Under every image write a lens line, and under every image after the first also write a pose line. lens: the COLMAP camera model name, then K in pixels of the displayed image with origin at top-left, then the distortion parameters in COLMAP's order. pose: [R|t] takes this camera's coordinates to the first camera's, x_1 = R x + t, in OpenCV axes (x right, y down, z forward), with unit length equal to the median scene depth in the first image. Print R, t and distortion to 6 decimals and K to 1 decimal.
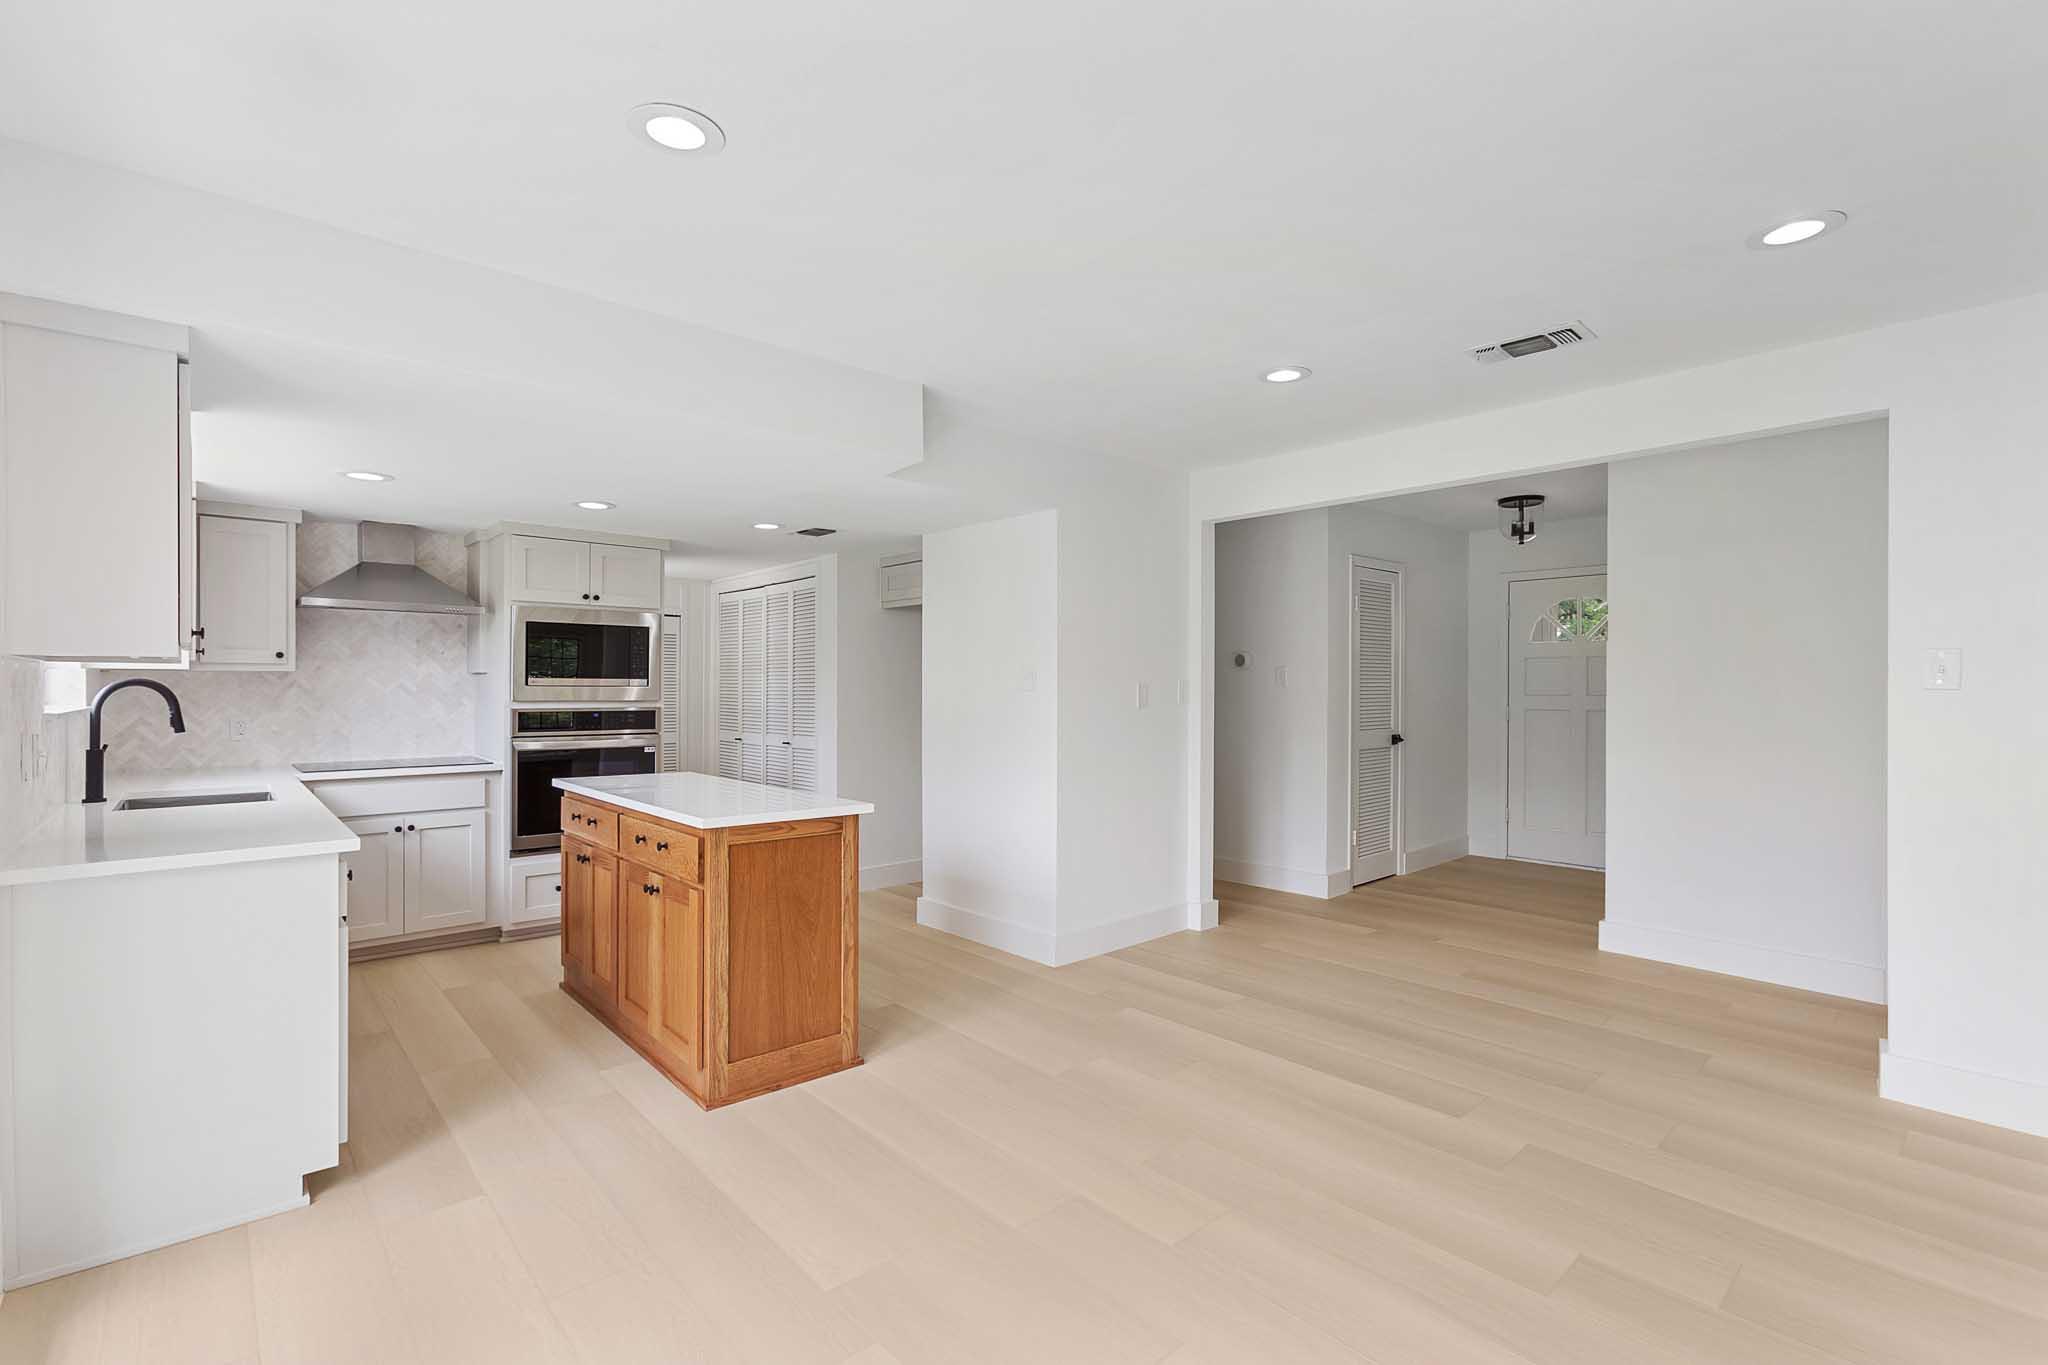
lens RADIAL K [[905.6, 0, 965.6], [0, 905.6, 692.9], [0, 0, 1]] dist [0.020810, 0.000235]
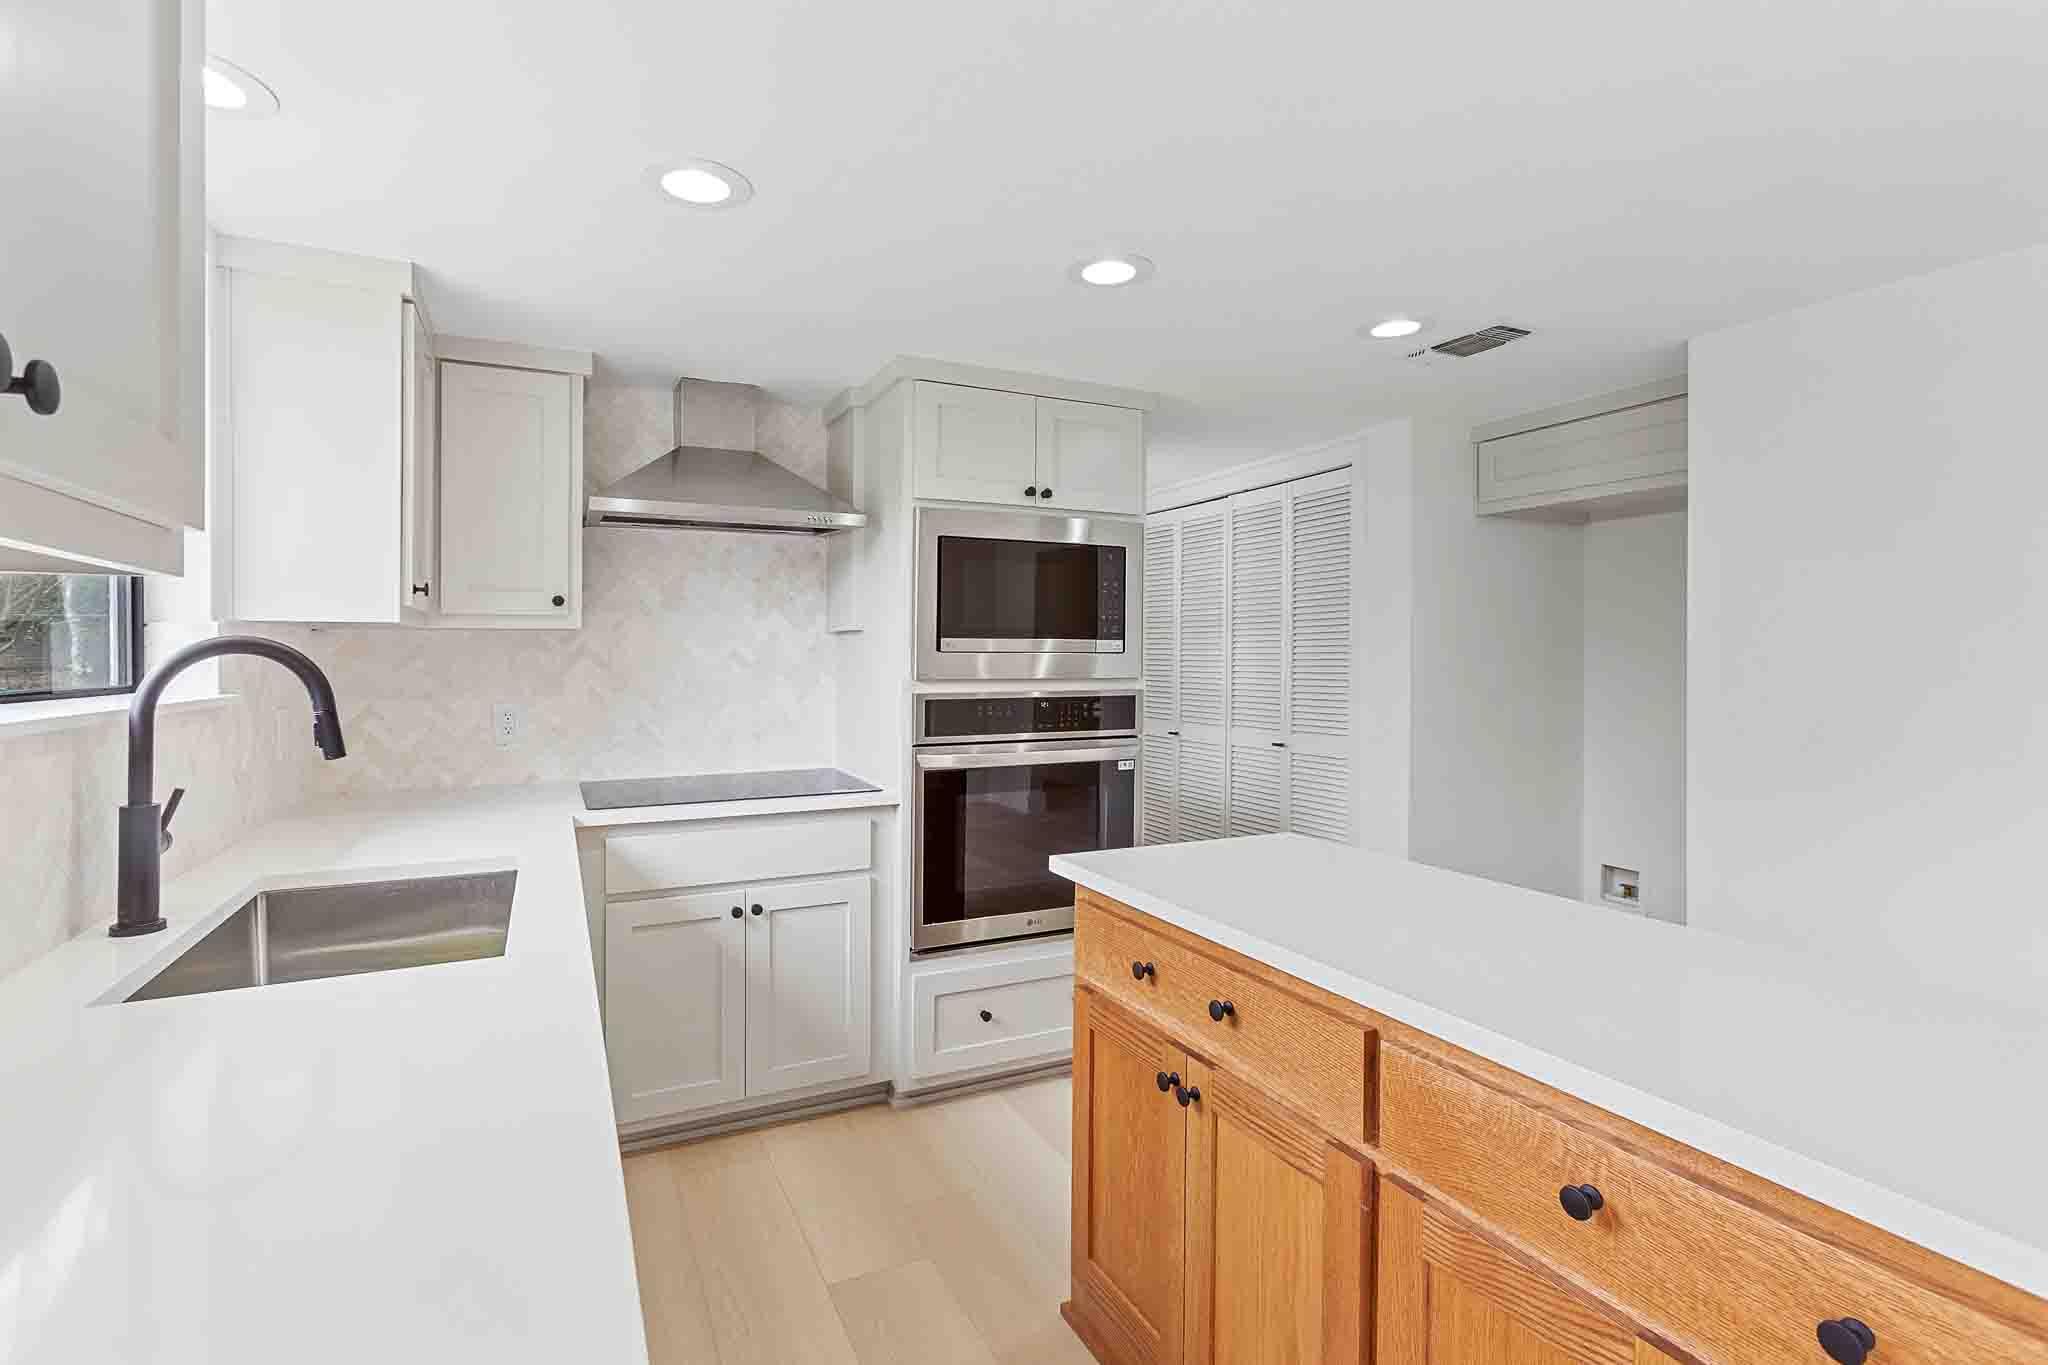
lens RADIAL K [[949.6, 0, 1000.9], [0, 949.6, 649.9], [0, 0, 1]] dist [-0.001939, -0.000066]
pose [[0.969568, -0.003388, -0.244798, -0.304920], [0.000691, 0.999938, -0.011101, -0.003013], [0.244820, 0.010594, 0.969511, 0.450667]]
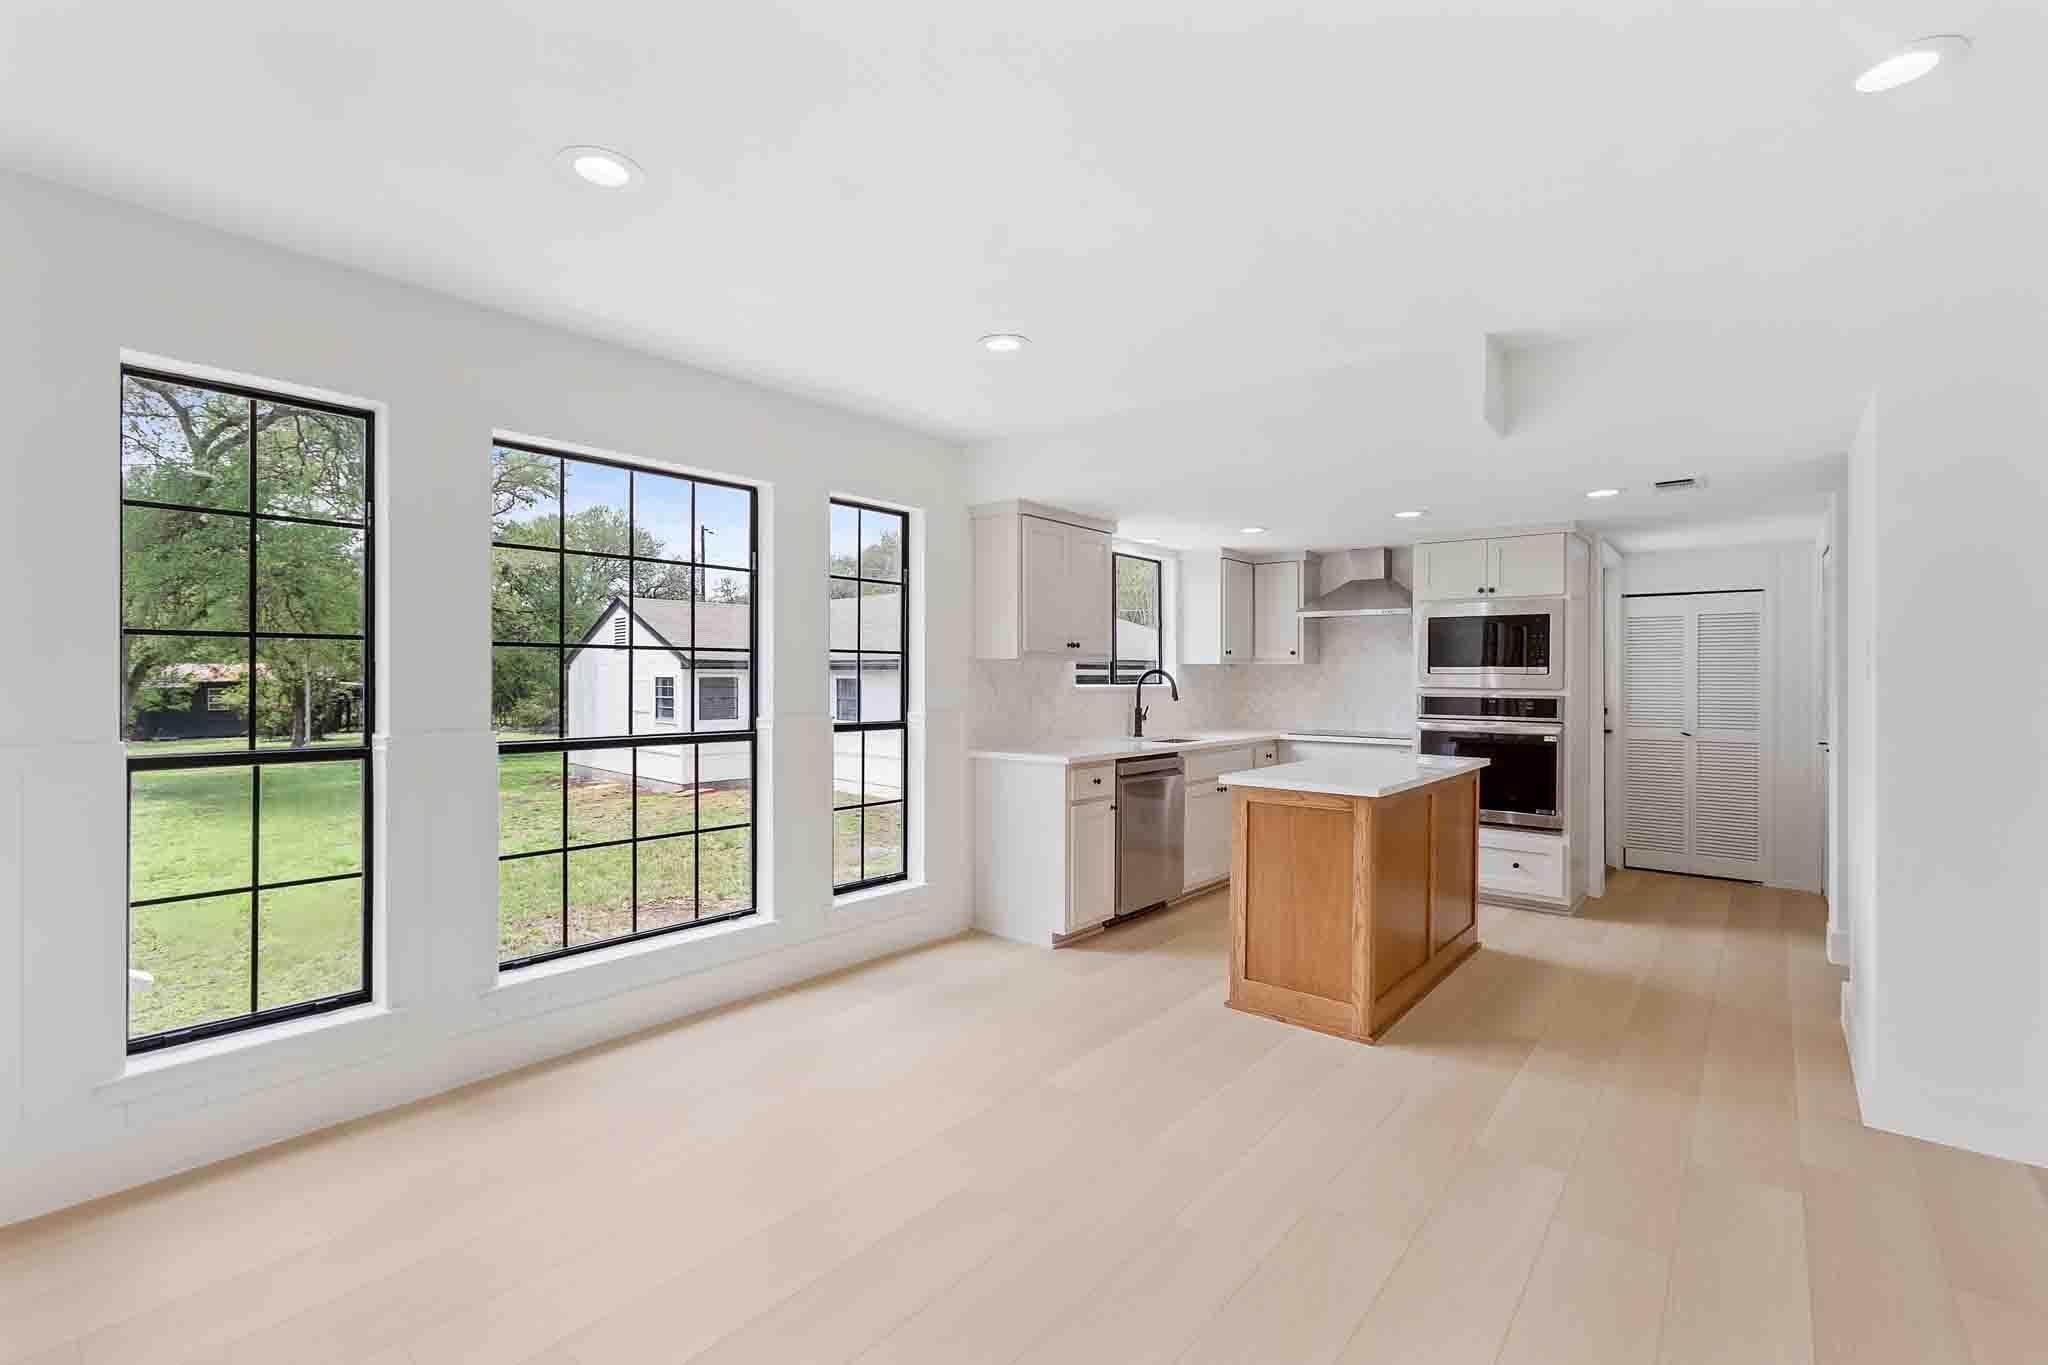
lens RADIAL K [[907.7, 0, 1010.5], [0, 907.7, 674.9], [0, 0, 1]] dist [-0.033525, -0.000035]
pose [[0.166745, -0.001002, -0.986000, 0.550581], [-0.005420, 0.999983, -0.001932, -0.001909], [0.985985, 0.005667, 0.166737, 0.290955]]
